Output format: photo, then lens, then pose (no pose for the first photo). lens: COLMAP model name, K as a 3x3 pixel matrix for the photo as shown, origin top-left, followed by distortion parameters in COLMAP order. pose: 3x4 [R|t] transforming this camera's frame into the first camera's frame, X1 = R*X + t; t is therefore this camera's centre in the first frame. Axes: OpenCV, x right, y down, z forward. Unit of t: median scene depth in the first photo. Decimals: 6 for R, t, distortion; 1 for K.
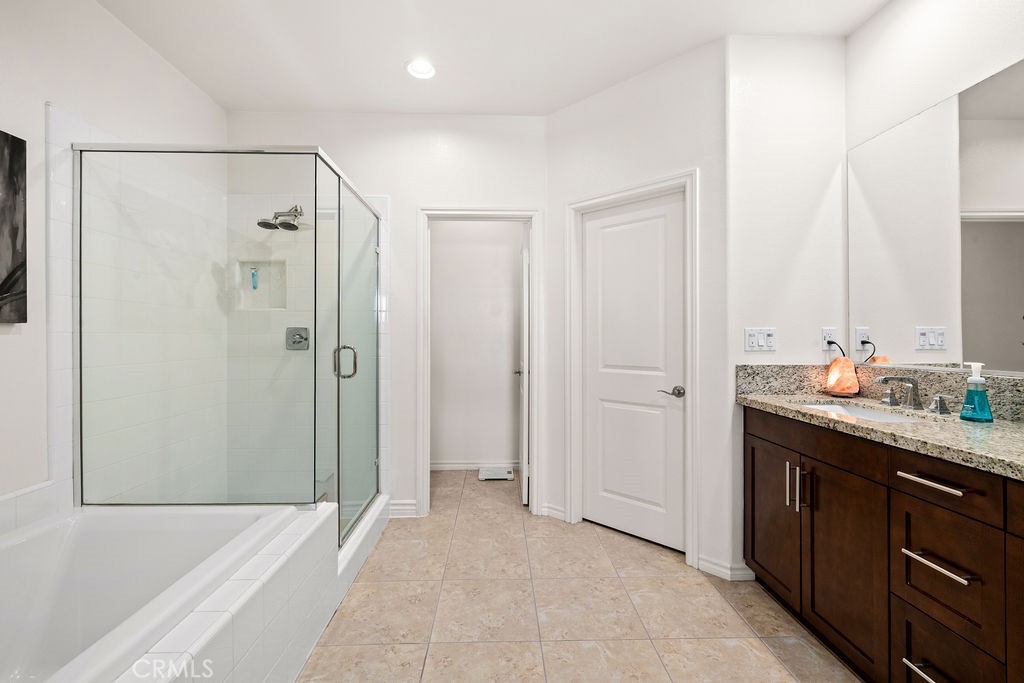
lens RADIAL K [[432.2, 0, 508.8], [0, 432.2, 337.6], [0, 0, 1]] dist [0.001190, 0.000423]
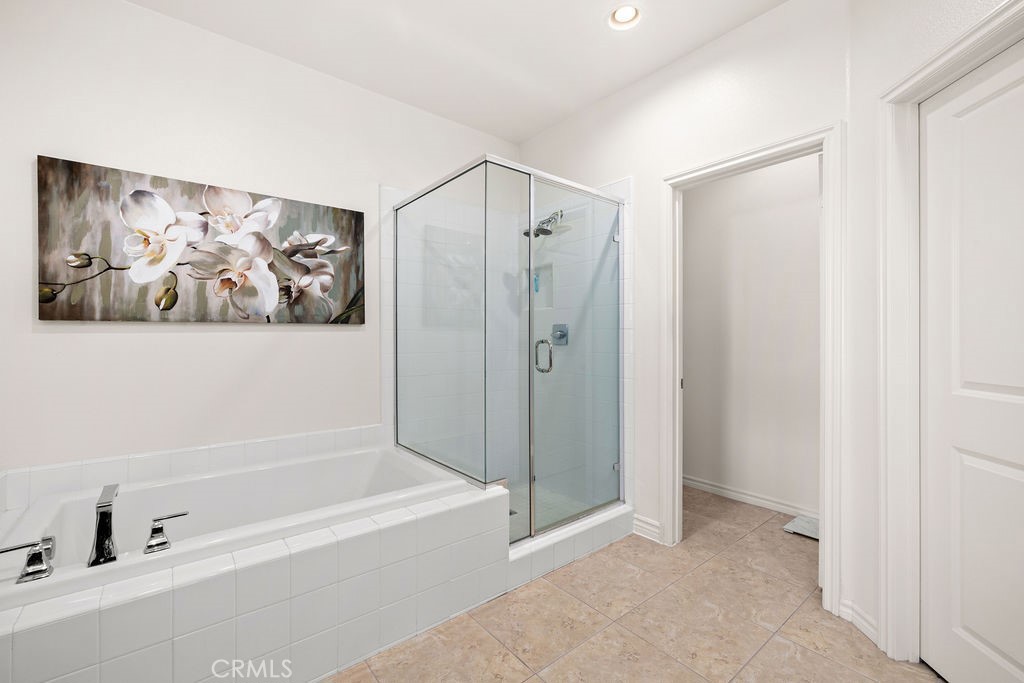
lens RADIAL K [[432.2, 0, 508.4], [0, 432.2, 339.4], [0, 0, 1]] dist [0.001190, 0.000423]
pose [[0.605217, 0.002375, -0.796057, 0.360654], [-0.000014, 0.999996, 0.002973, 0.013726], [0.796061, -0.001788, 0.605214, 0.312547]]
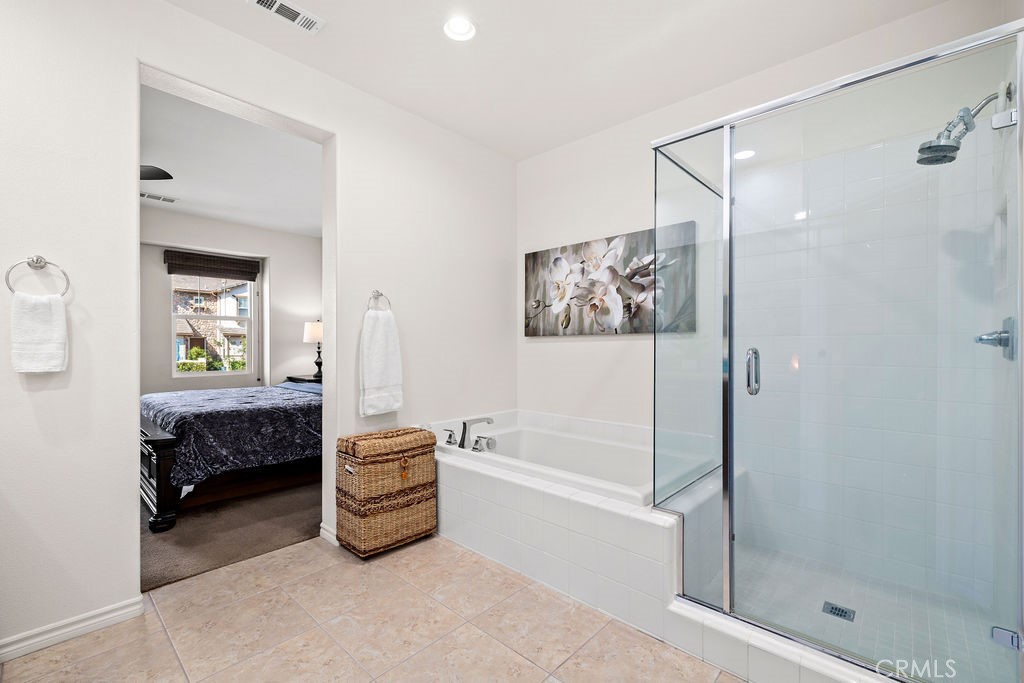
lens RADIAL K [[432.2, 0, 505.5], [0, 432.2, 348.1], [0, 0, 1]] dist [0.001190, 0.000423]
pose [[-0.698720, 0.007713, -0.715354, 0.391460], [0.002140, 0.999960, 0.008691, 0.009243], [0.715392, 0.004542, -0.698708, 1.161259]]
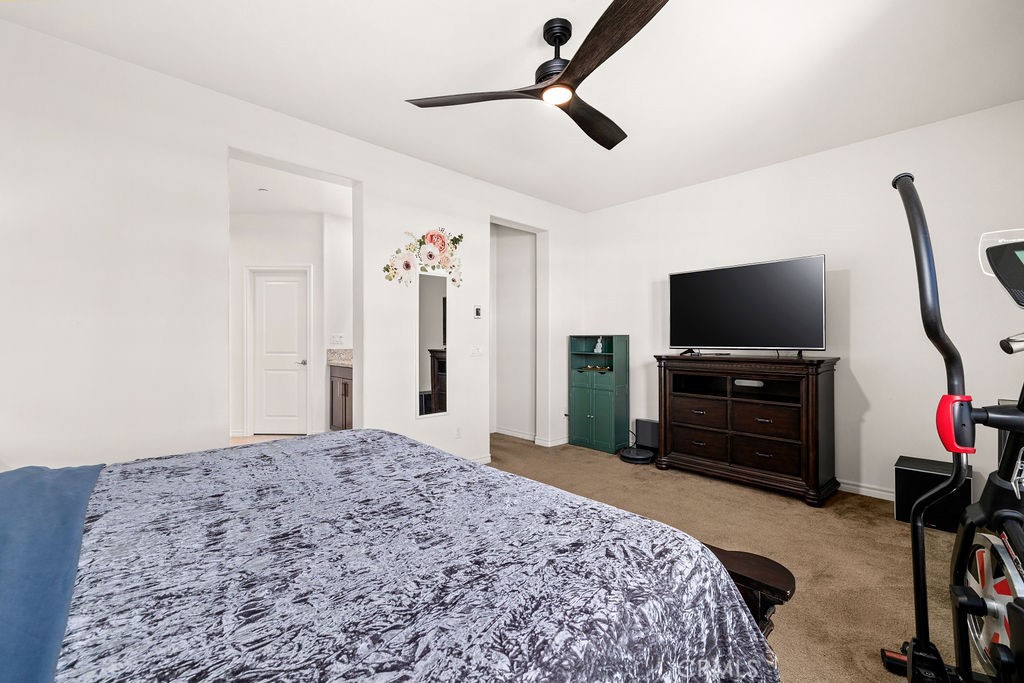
lens RADIAL K [[432.2, 0, 511.9], [0, 432.2, 337.1], [0, 0, 1]] dist [0.001190, 0.000423]
pose [[0.745960, 0.003697, 0.665980, -0.298743], [-0.000712, 0.999988, -0.004753, 0.005862], [-0.665990, 0.003072, 0.745954, -1.408778]]
